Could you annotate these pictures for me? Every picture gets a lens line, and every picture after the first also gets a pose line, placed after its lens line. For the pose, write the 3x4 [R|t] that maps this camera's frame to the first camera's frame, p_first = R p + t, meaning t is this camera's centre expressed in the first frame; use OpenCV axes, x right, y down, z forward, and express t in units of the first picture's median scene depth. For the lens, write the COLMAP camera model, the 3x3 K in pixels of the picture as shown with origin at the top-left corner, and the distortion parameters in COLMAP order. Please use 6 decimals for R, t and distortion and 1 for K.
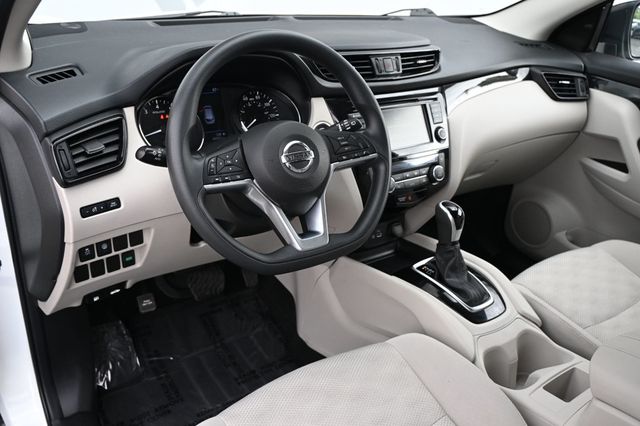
lens RADIAL K [[530.8, 0, 320.9], [0, 530.8, 212.5], [0, 0, 1]] dist [-0.010299, -0.004789]
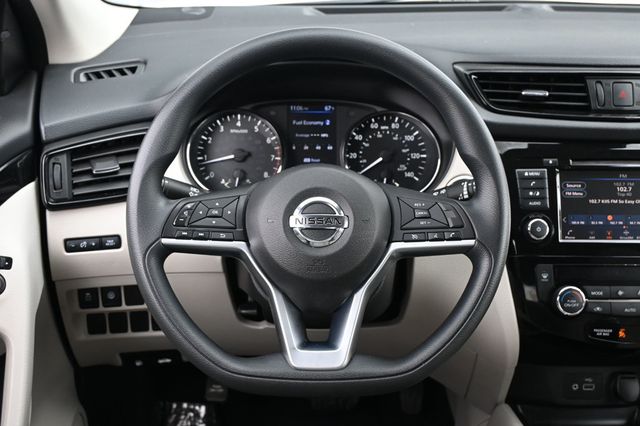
lens RADIAL K [[800.4, 0, 321.6], [0, 800.4, 216.4], [0, 0, 1]] dist [-0.004491, 0.000000]
pose [[0.832640, 0.163327, -0.529184, 0.365645], [-0.207322, 0.977969, -0.024370, -0.068701], [0.513545, 0.130003, 0.848157, 0.138521]]
